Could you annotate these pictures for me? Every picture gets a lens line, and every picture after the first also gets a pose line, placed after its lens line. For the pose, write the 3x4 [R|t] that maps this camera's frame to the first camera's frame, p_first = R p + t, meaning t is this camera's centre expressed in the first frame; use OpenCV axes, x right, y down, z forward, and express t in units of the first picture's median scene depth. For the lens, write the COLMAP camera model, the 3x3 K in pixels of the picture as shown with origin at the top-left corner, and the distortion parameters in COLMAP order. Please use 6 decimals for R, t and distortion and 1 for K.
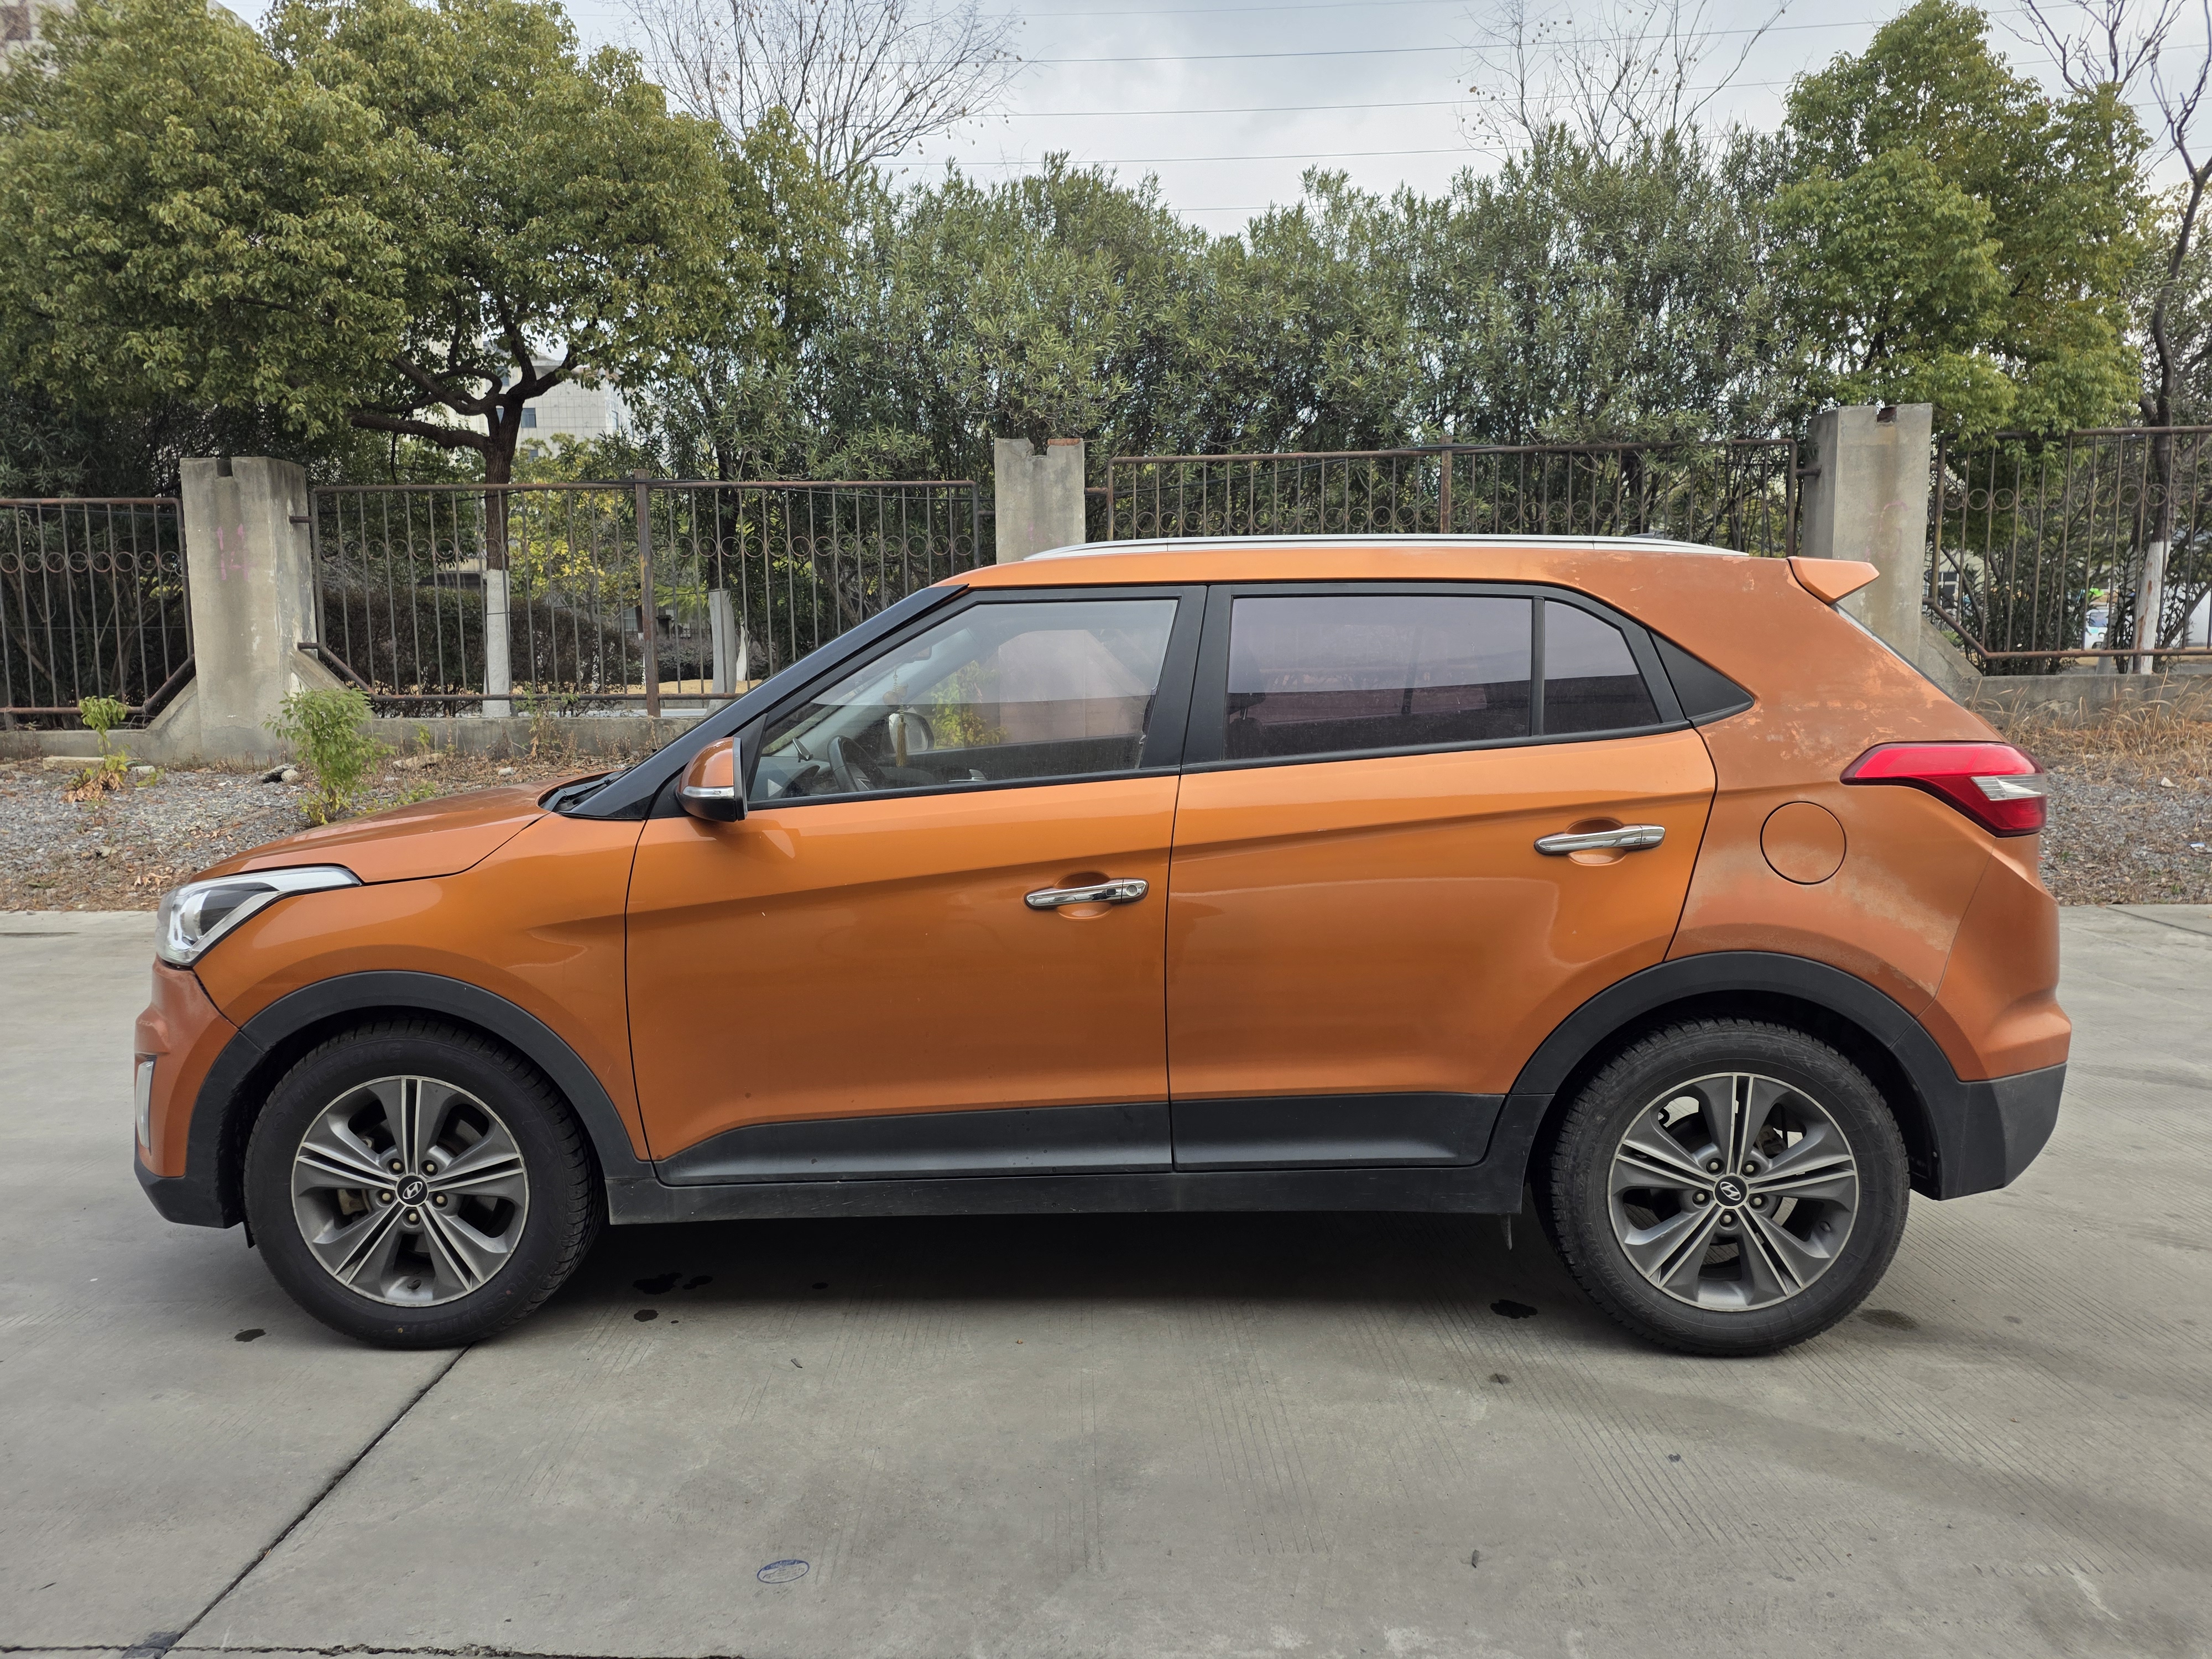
lens RADIAL K [[1460.8, 0, 1118.4], [0, 1460.8, 827.5], [0, 0, 1]] dist [0.031520, -0.007269]
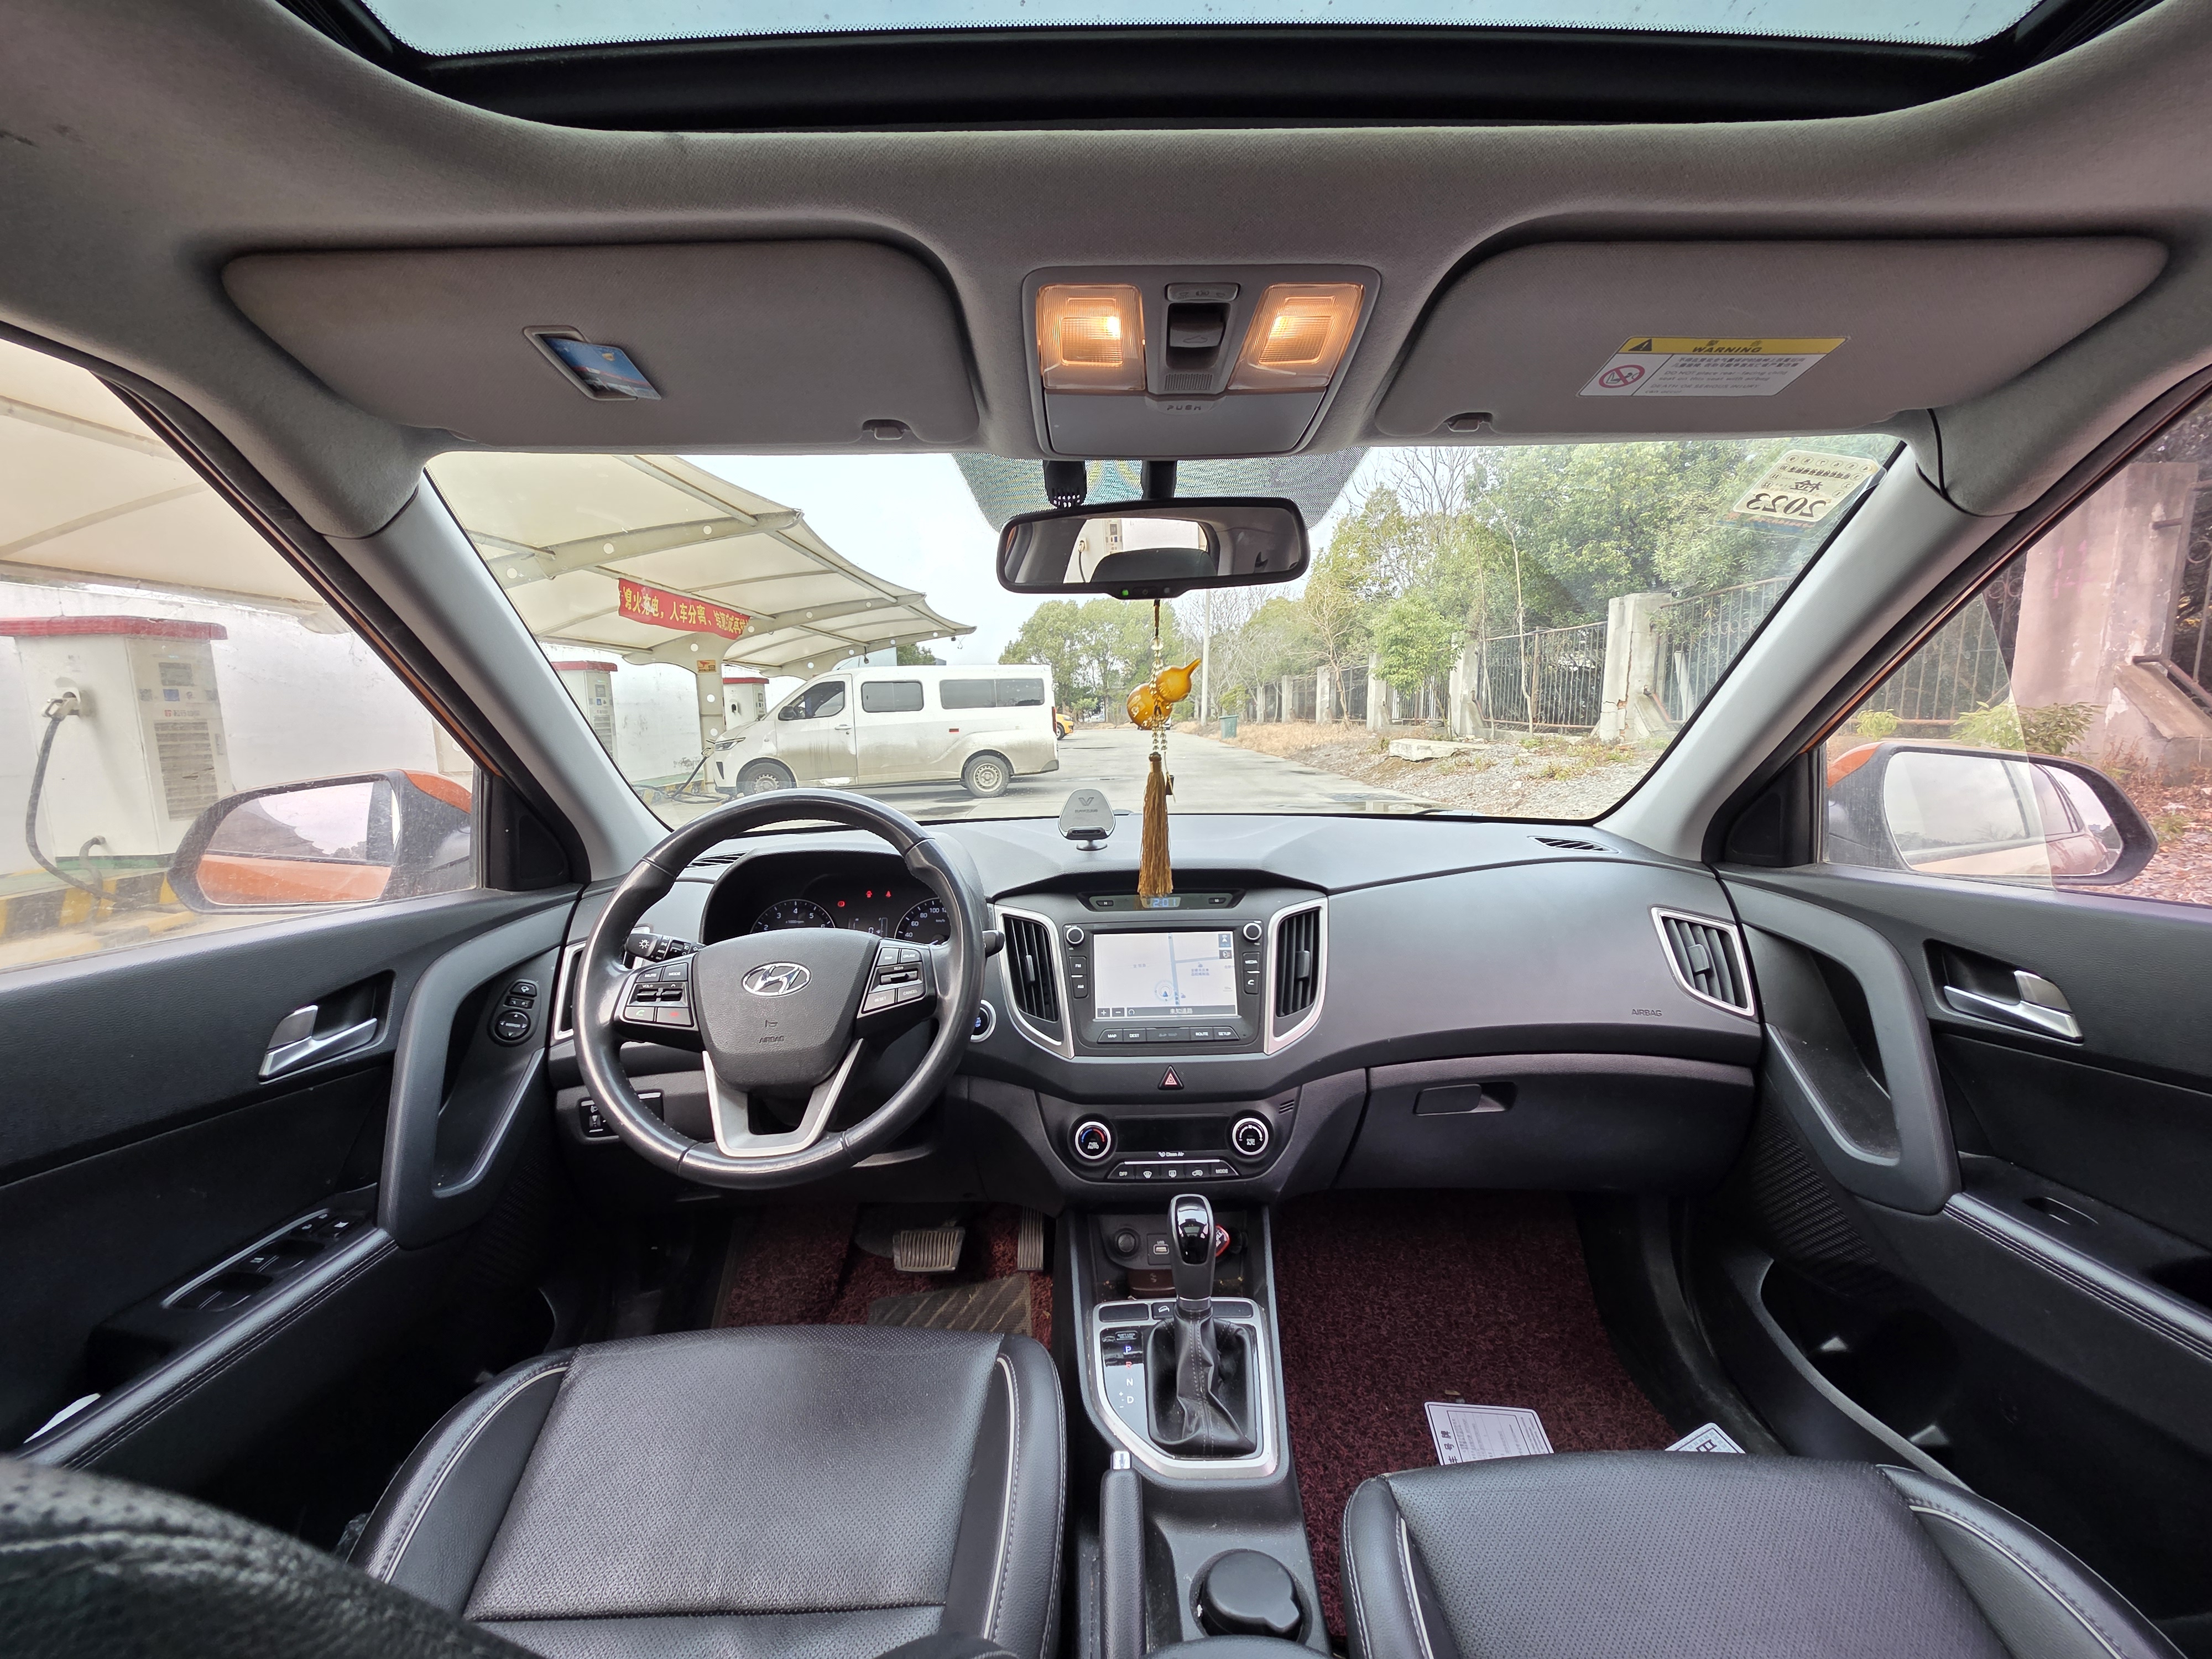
lens RADIAL K [[881.0, 0, 1104.5], [0, 881.0, 806.9], [0, 0, 1]] dist [-0.000642, -0.000276]
pose [[0.013538, 0.114828, -0.993293, 0.010935], [-0.095250, 0.989015, 0.113035, -0.034563], [0.995361, 0.093081, 0.024327, 0.383993]]
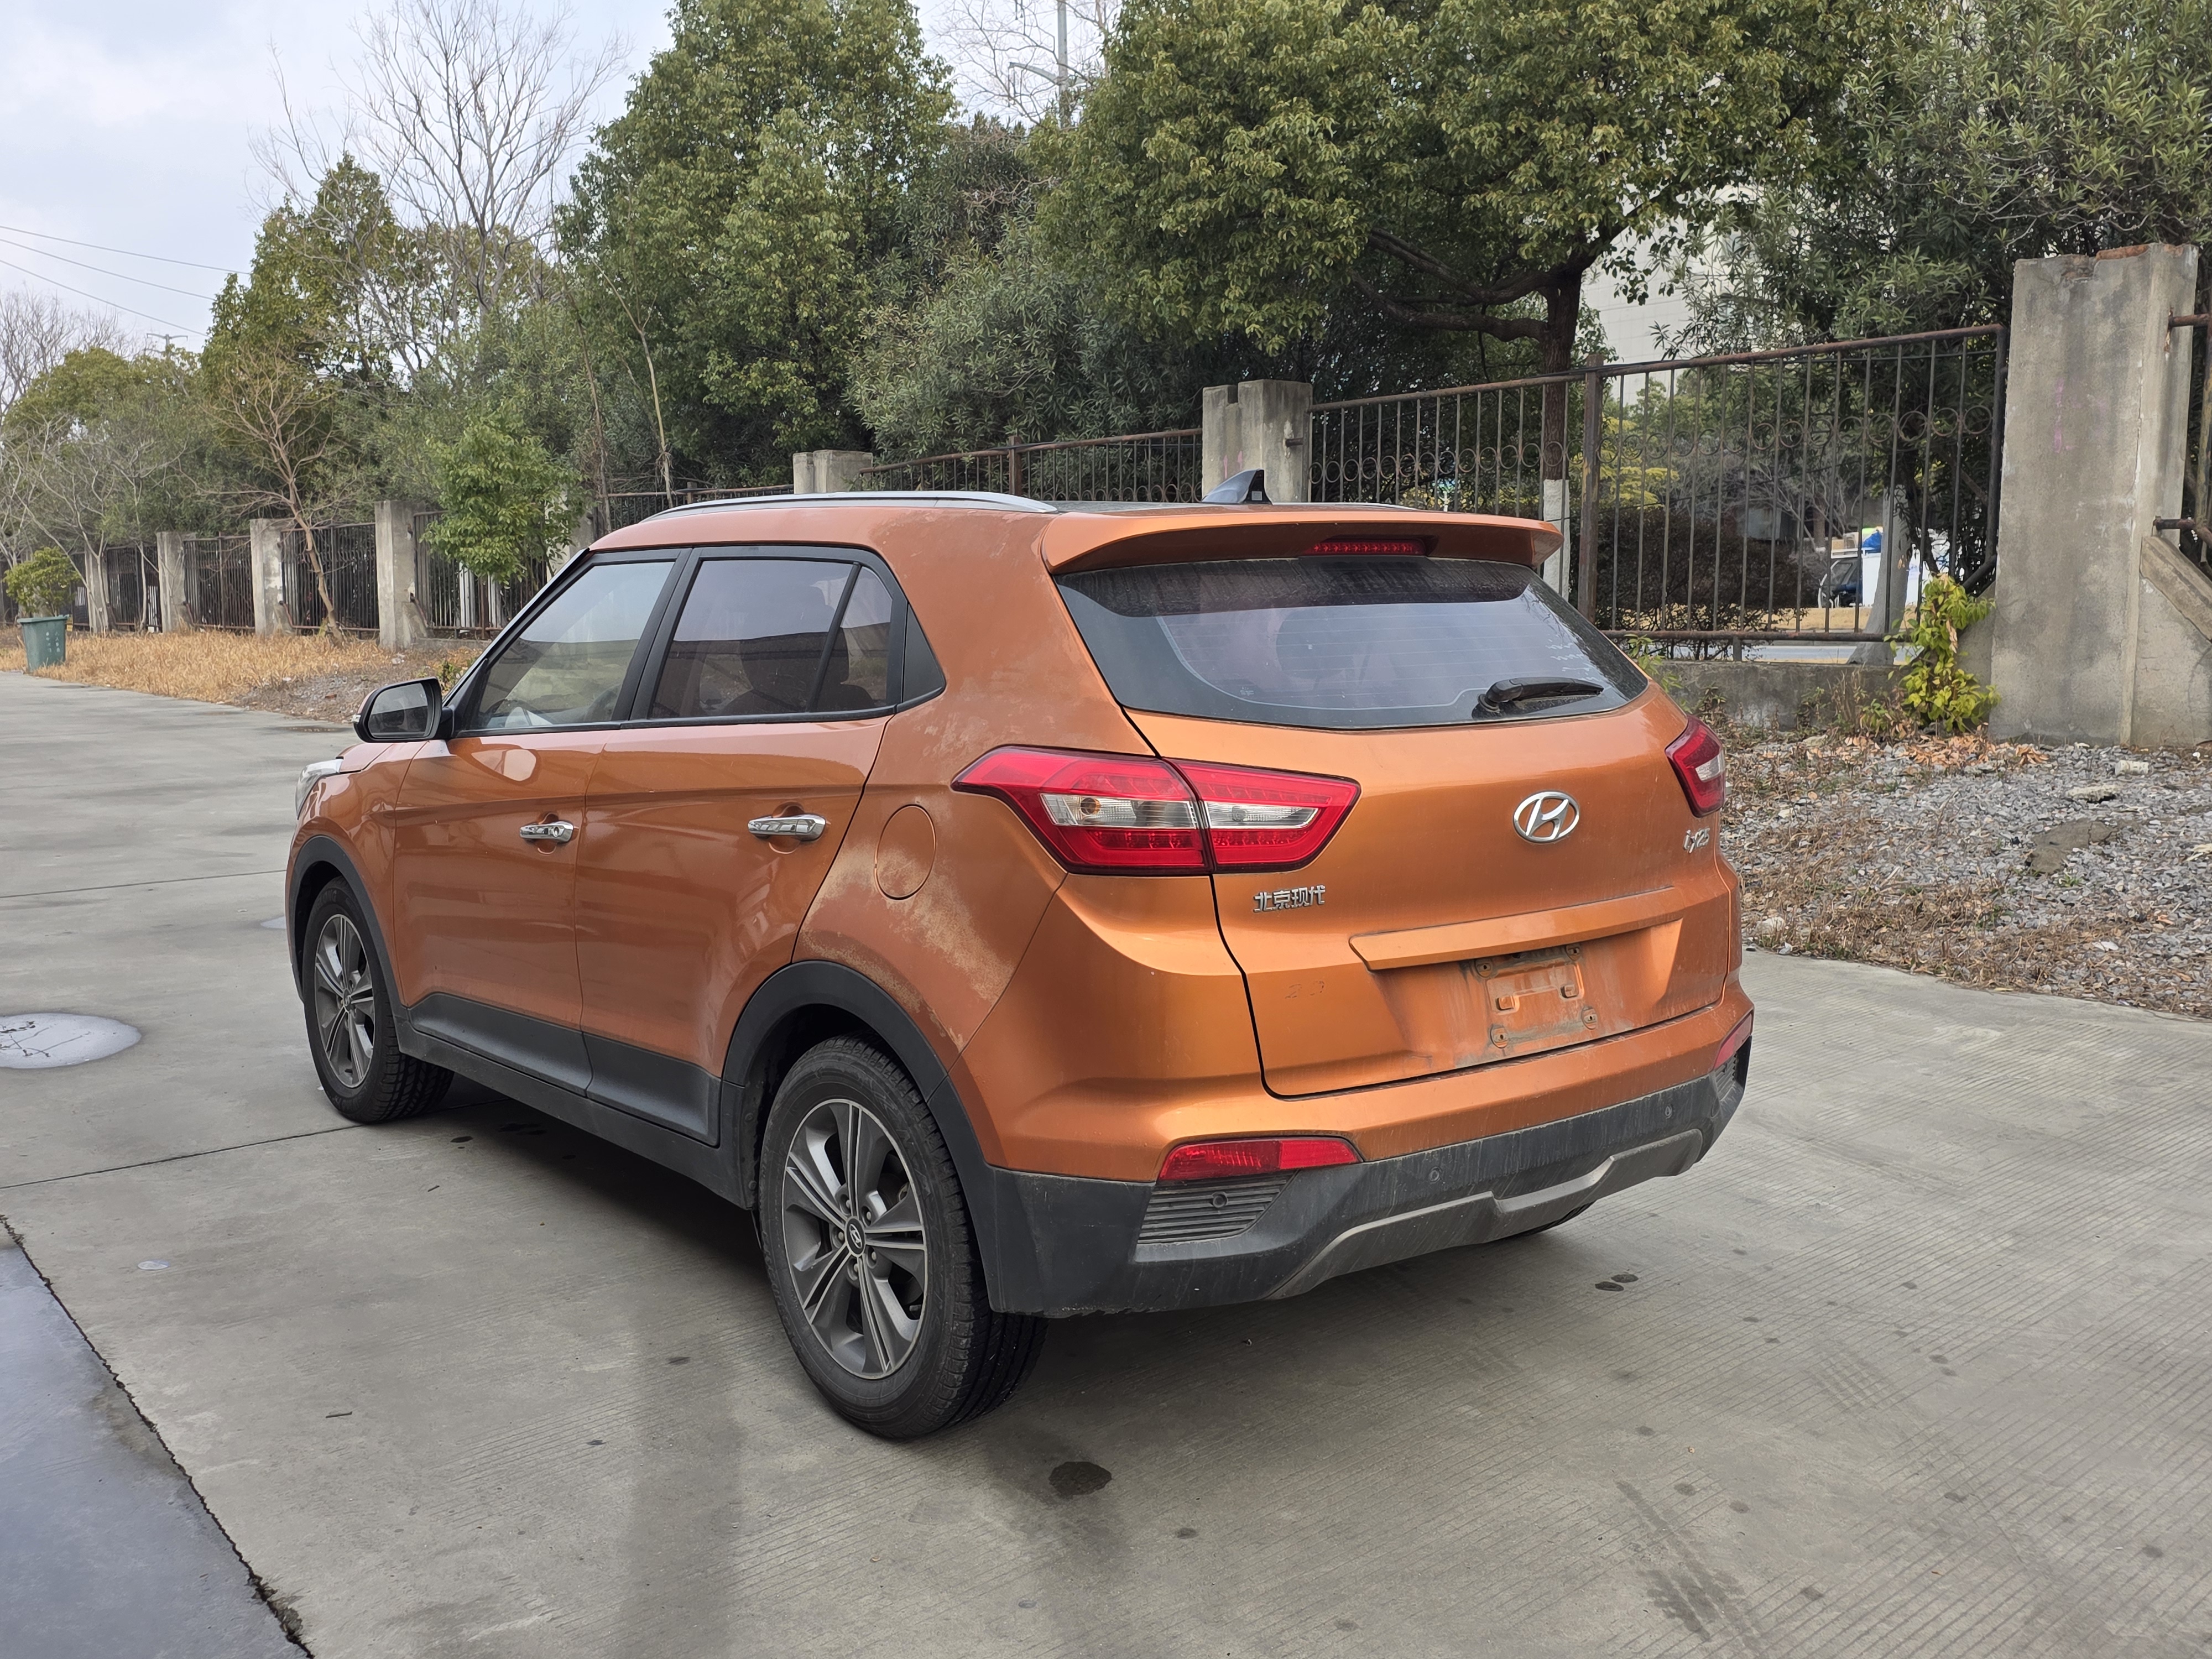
lens RADIAL K [[1958.8, 0, 1090.6], [0, 1958.8, 821.0], [0, 0, 1]] dist [0.089156, -0.094718]
pose [[0.645943, 0.092572, -0.757752, 0.396529], [-0.083343, 0.995239, 0.050540, -0.021074], [0.758823, 0.030507, 0.650582, 0.094617]]
